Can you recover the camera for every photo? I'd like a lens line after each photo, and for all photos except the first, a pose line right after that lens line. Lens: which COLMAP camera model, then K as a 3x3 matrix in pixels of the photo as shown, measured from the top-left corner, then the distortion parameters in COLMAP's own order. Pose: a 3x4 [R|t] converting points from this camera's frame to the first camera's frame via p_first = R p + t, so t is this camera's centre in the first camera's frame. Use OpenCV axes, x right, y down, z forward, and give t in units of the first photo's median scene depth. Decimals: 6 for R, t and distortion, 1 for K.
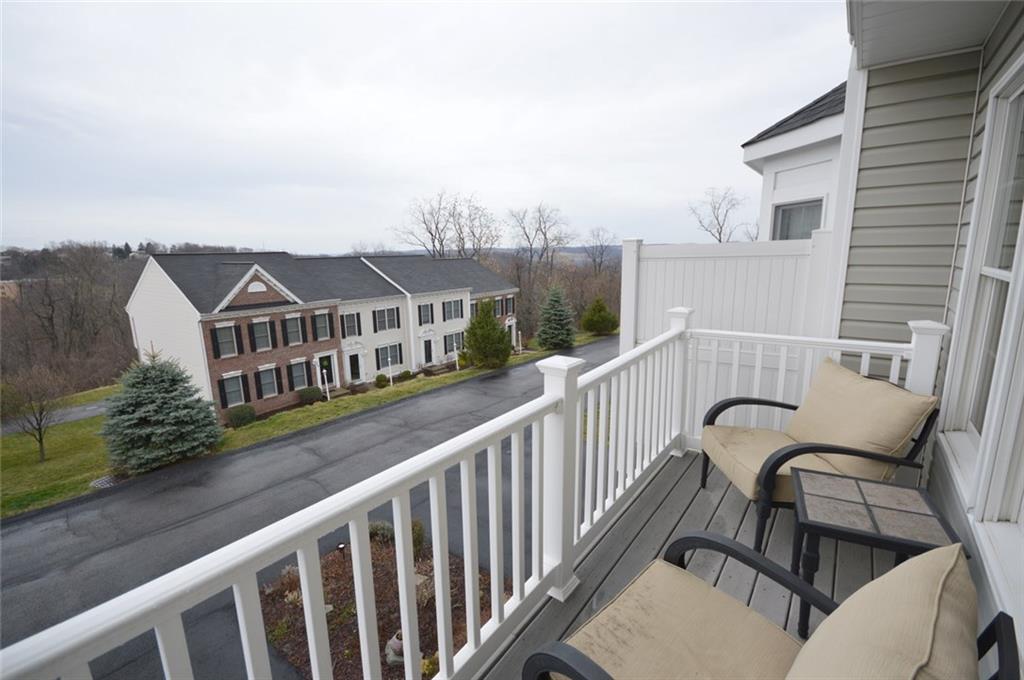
lens RADIAL K [[456.2, 0, 513.7], [0, 456.2, 339.5], [0, 0, 1]] dist [-0.001434, -0.003903]
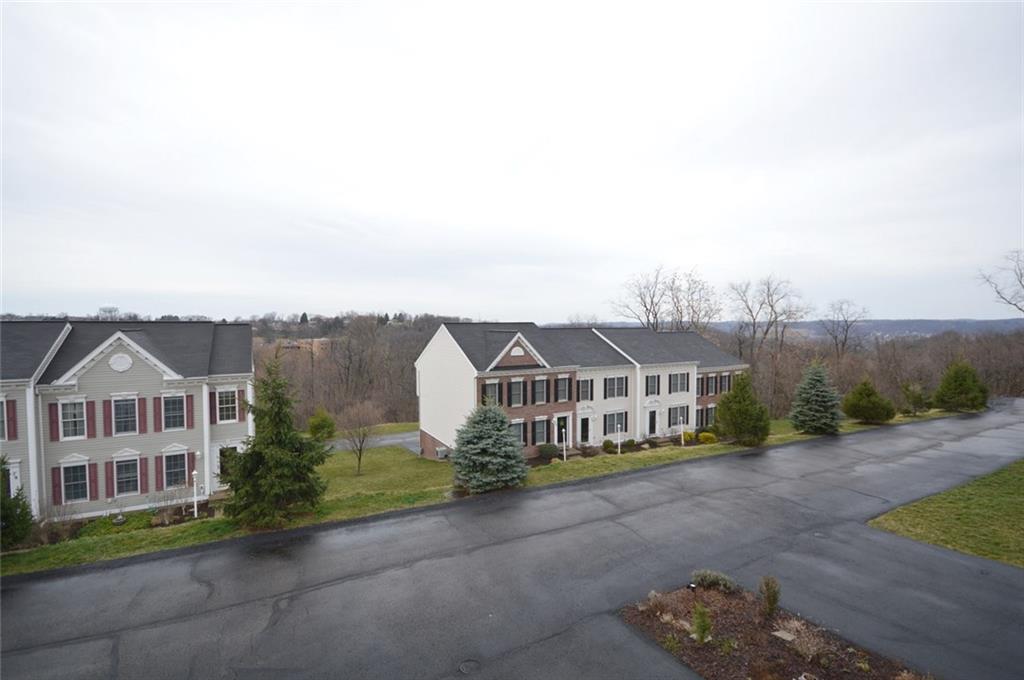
lens RADIAL K [[456.2, 0, 513.8], [0, 456.2, 345.2], [0, 0, 1]] dist [-0.001434, -0.003903]
pose [[0.913956, 0.035161, -0.404287, -0.089078], [-0.092665, 0.988001, -0.123558, 0.013775], [0.395092, 0.150390, 0.906248, -0.066885]]
